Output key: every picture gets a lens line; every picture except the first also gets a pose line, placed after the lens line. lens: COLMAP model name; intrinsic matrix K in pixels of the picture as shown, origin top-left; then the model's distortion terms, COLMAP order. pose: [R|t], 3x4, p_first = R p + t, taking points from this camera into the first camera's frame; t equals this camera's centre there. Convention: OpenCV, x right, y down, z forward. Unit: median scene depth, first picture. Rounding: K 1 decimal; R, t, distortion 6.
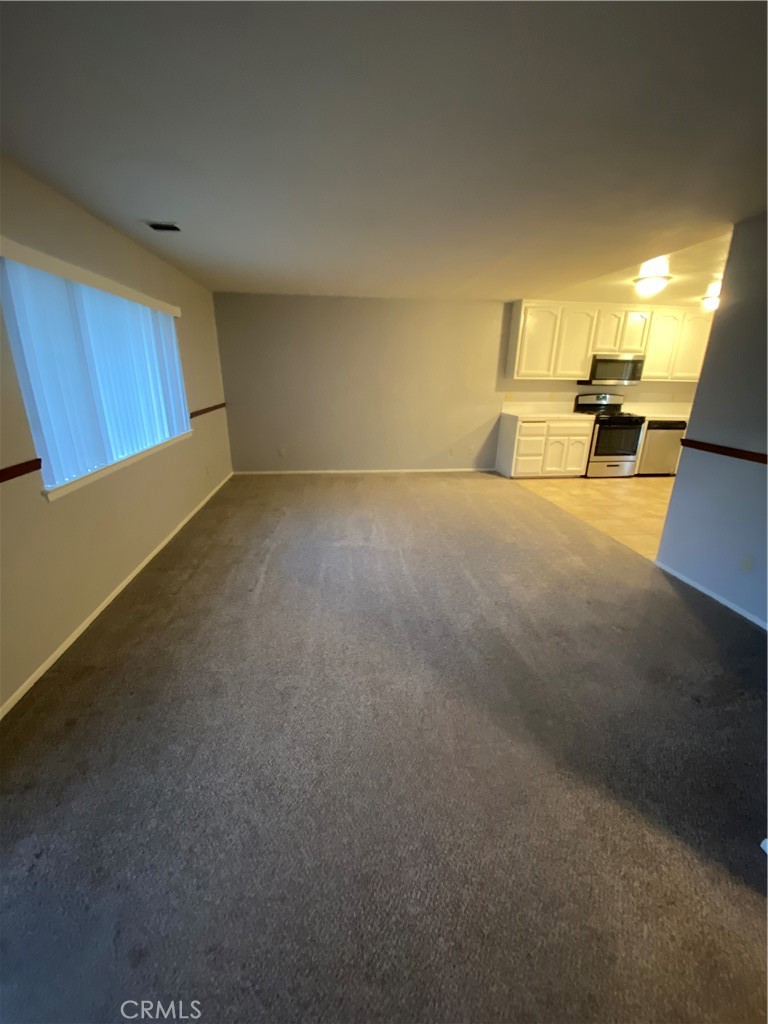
lens RADIAL K [[413.4, 0, 384.0], [0, 413.4, 512.0], [0, 0, 1]] dist [0.001047, -0.011864]
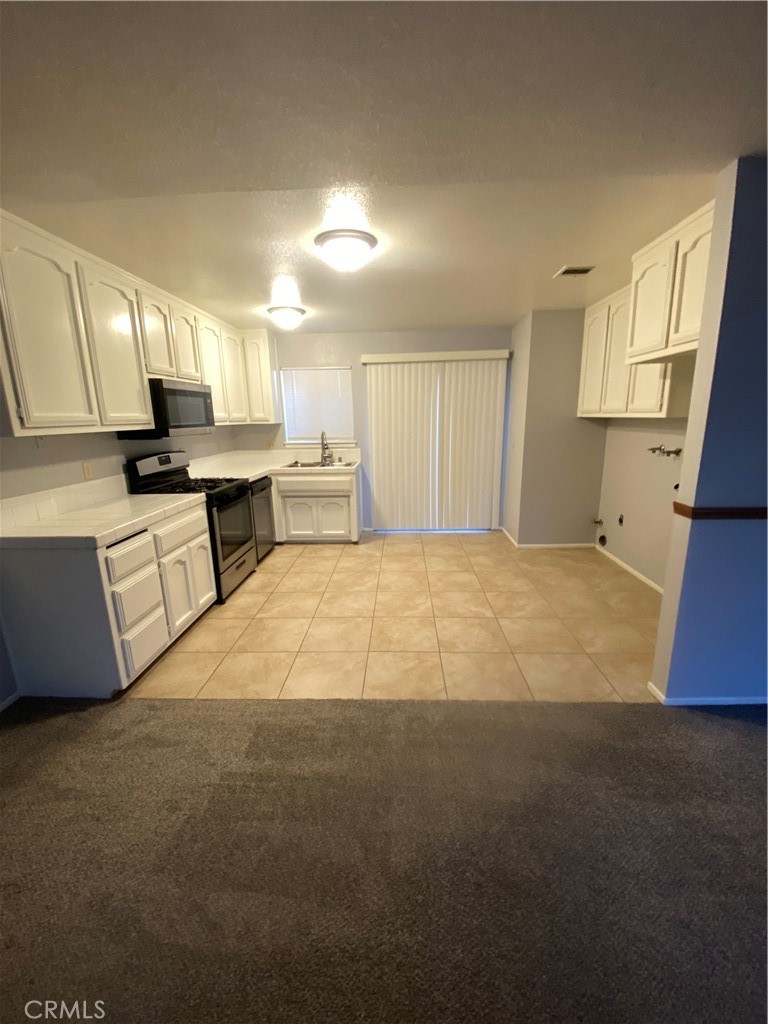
lens RADIAL K [[413.4, 0, 384.0], [0, 413.4, 512.0], [0, 0, 1]] dist [0.001047, -0.011864]
pose [[0.170193, -0.238880, 0.956018, 0.033601], [0.333357, 0.926929, 0.172267, -0.223070], [-0.927312, 0.289377, 0.237389, 0.660262]]
